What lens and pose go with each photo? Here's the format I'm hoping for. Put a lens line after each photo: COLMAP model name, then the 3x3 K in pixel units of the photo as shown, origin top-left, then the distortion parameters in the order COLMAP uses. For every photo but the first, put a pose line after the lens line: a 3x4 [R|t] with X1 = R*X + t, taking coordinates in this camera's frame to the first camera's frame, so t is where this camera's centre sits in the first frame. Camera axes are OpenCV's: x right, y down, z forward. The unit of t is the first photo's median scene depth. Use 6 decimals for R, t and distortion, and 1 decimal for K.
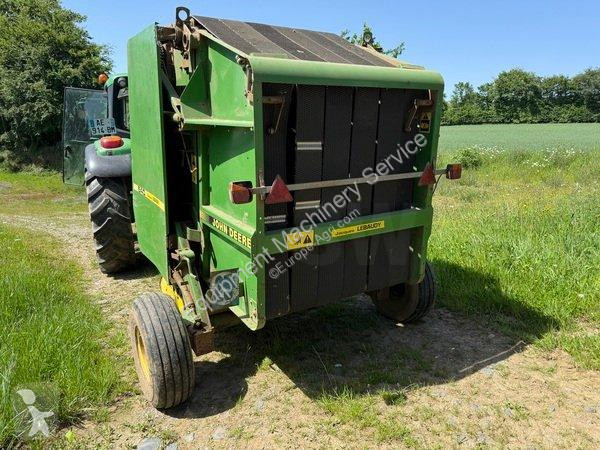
lens RADIAL K [[425.5, 0, 300.0], [0, 425.5, 225.0], [0, 0, 1]] dist [0.078257, -0.131296]
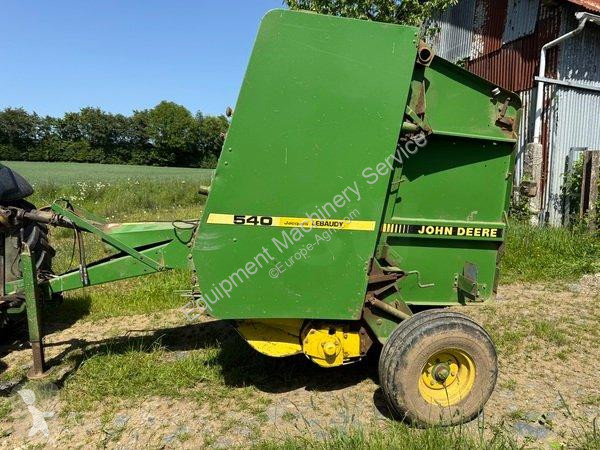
lens RADIAL K [[425.5, 0, 300.0], [0, 425.5, 225.0], [0, 0, 1]] dist [0.078257, -0.131296]
pose [[0.382003, -0.099975, 0.918738, -1.320273], [0.180426, 0.983069, 0.031956, -0.108549], [-0.906378, 0.153557, 0.393573, 0.892387]]
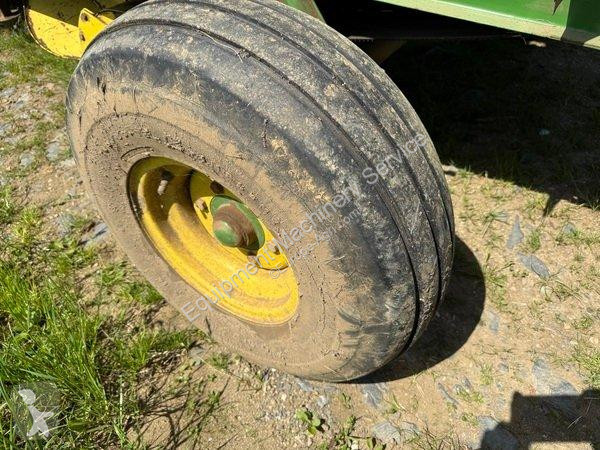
lens RADIAL K [[425.5, 0, 300.0], [0, 425.5, 225.0], [0, 0, 1]] dist [0.078257, -0.131296]
pose [[0.904215, -0.297688, 0.306232, -0.400152], [0.103281, 0.848175, 0.519550, 0.156417], [-0.414402, -0.438157, 0.797678, 0.786281]]
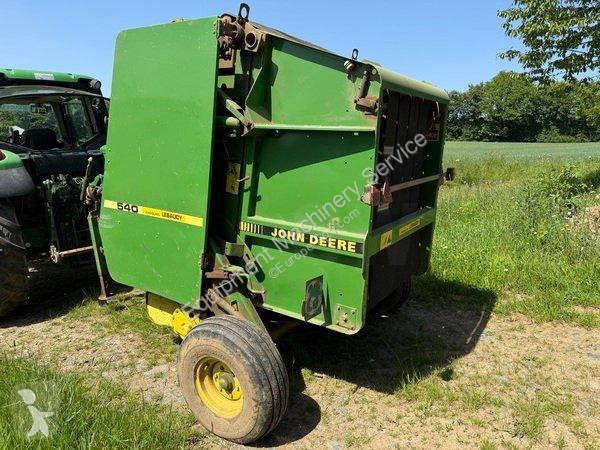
lens RADIAL K [[425.5, 0, 300.0], [0, 425.5, 225.0], [0, 0, 1]] dist [0.078257, -0.131296]
pose [[0.901846, -0.072133, 0.425993, -0.575403], [0.087189, 0.996065, -0.015921, -0.002518], [-0.423168, 0.051500, 0.904586, 0.122168]]
